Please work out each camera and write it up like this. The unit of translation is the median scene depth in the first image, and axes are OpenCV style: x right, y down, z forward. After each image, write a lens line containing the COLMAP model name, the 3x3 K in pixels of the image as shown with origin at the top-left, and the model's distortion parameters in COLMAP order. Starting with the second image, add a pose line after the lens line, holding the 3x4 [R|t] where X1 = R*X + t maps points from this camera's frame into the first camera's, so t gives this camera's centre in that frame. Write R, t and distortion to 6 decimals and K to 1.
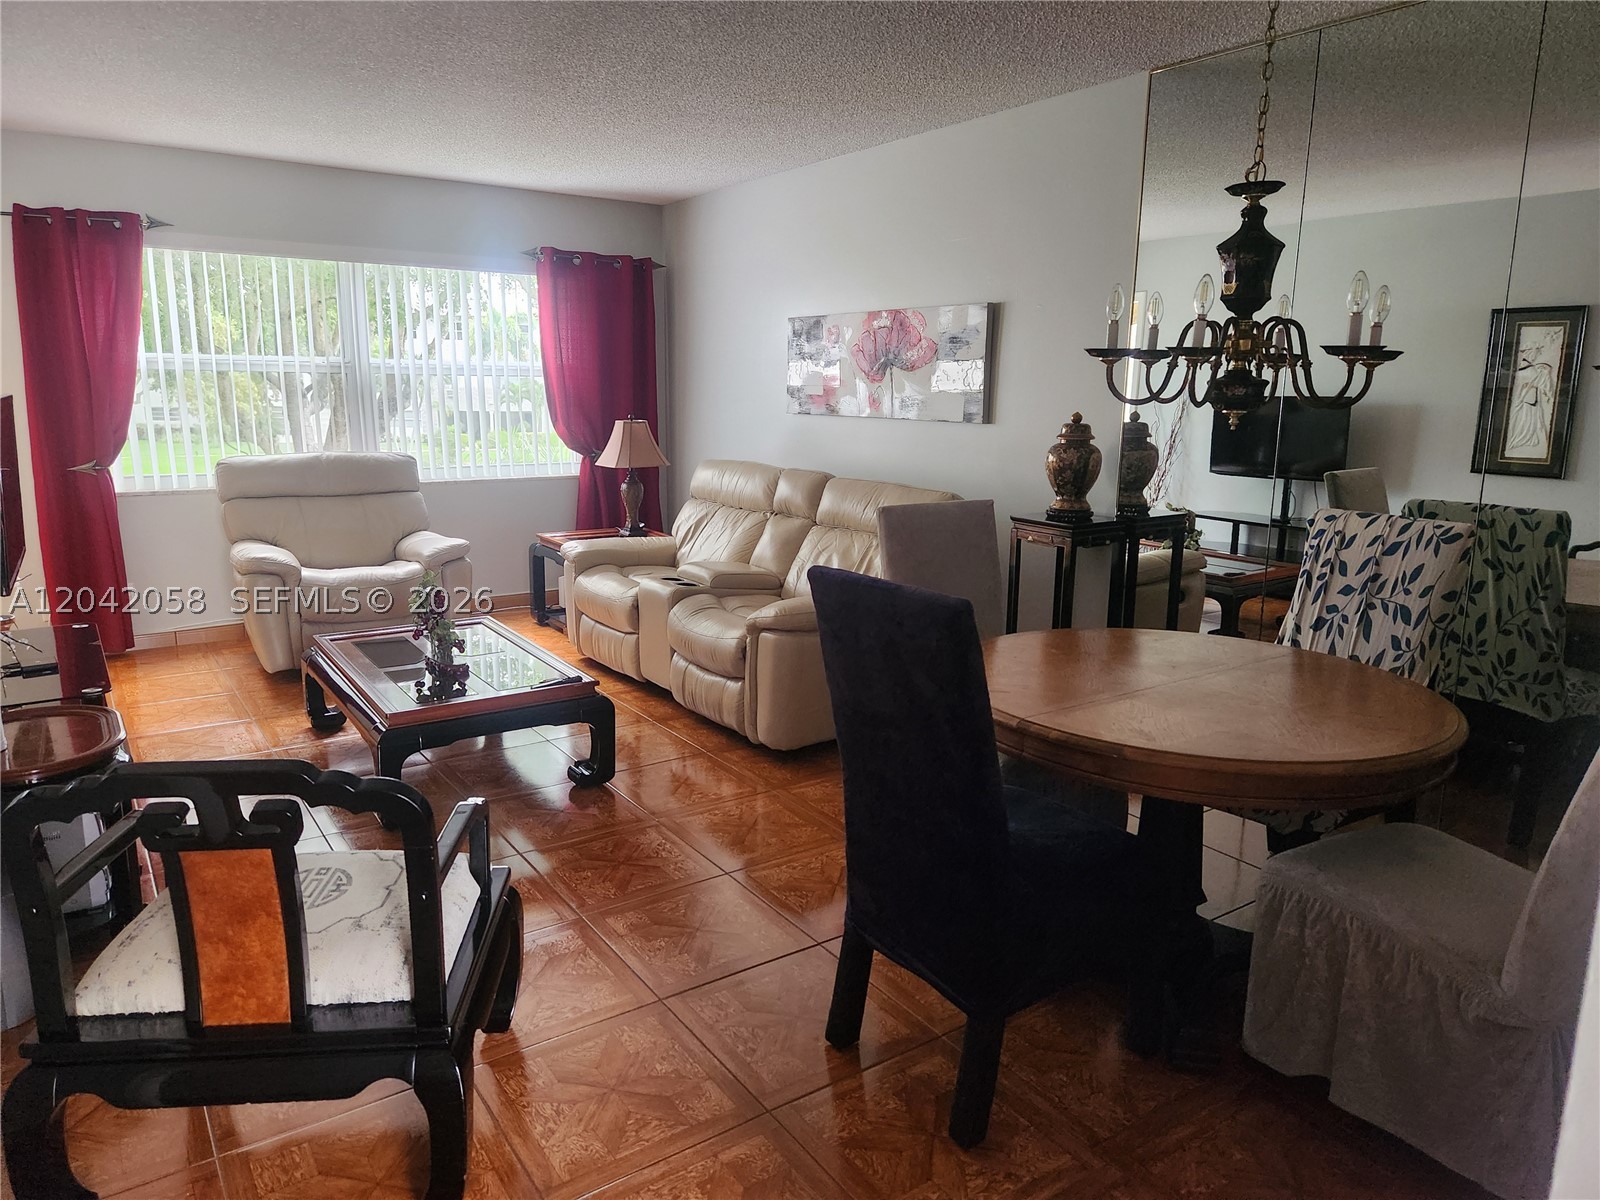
lens RADIAL K [[1069.2, 0, 774.0], [0, 1069.2, 582.5], [0, 0, 1]] dist [0.084523, -0.075376]
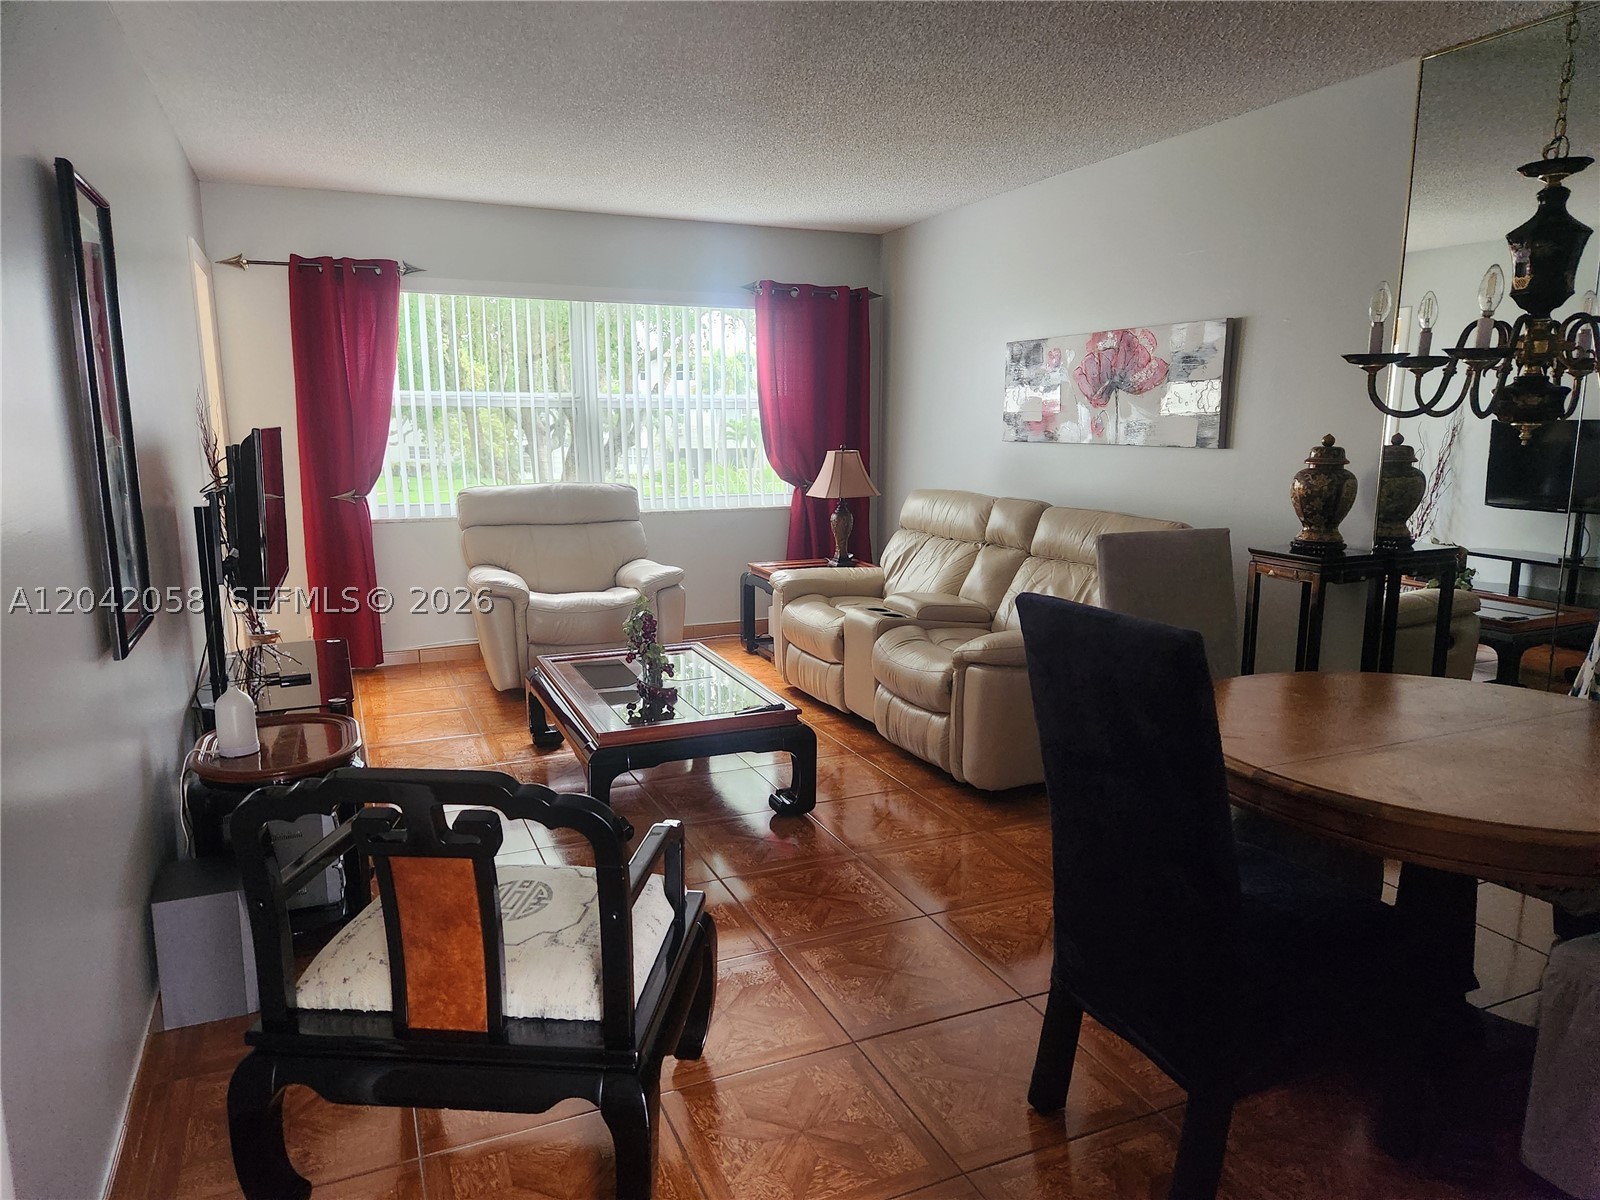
lens RADIAL K [[1069.2, 0, 802.3], [0, 1069.2, 607.6], [0, 0, 1]] dist [0.084523, -0.075376]
pose [[0.984989, 0.021041, -0.171327, 0.004353], [-0.022739, 0.999710, -0.007956, 0.004825], [0.171110, 0.011732, 0.985182, 0.023693]]
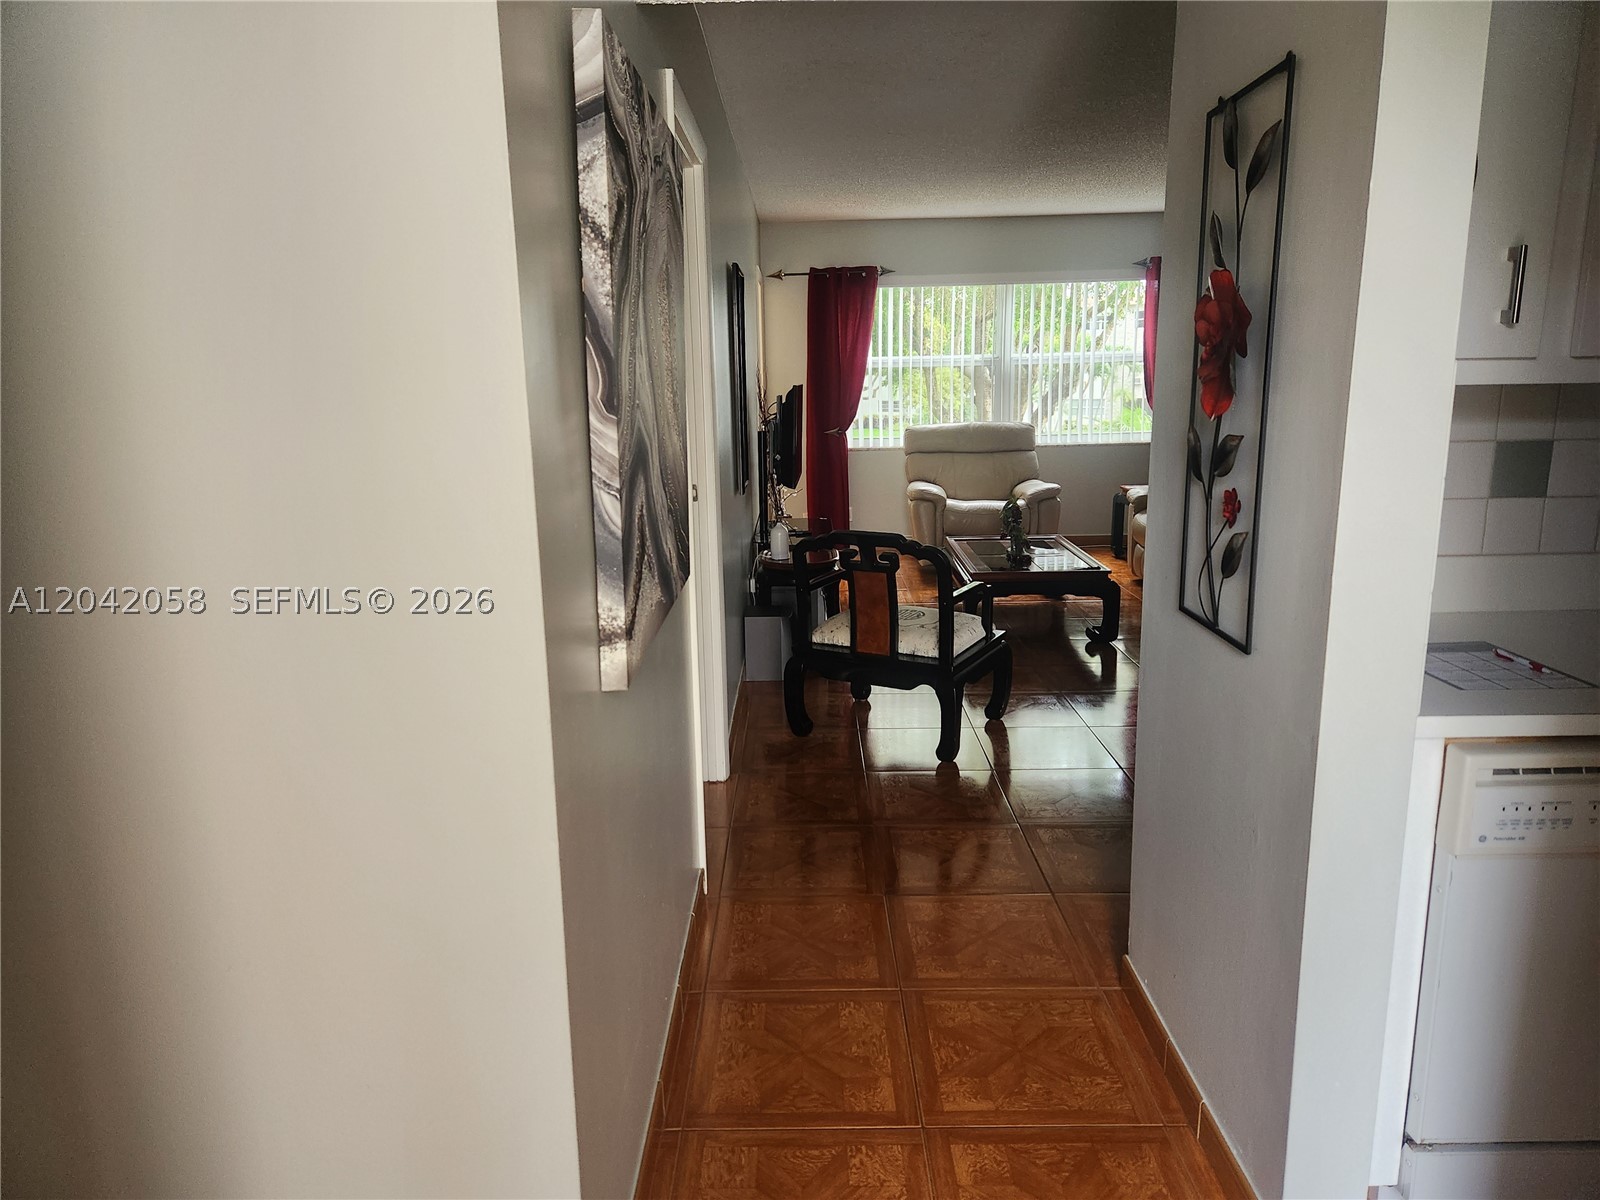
lens RADIAL K [[1069.2, 0, 796.5], [0, 1069.2, 606.2], [0, 0, 1]] dist [0.084523, -0.075376]
pose [[0.828607, 0.097164, -0.551334, 0.282473], [-0.080199, 0.995268, 0.054868, 0.089039], [0.554056, -0.001248, 0.832479, -0.441499]]
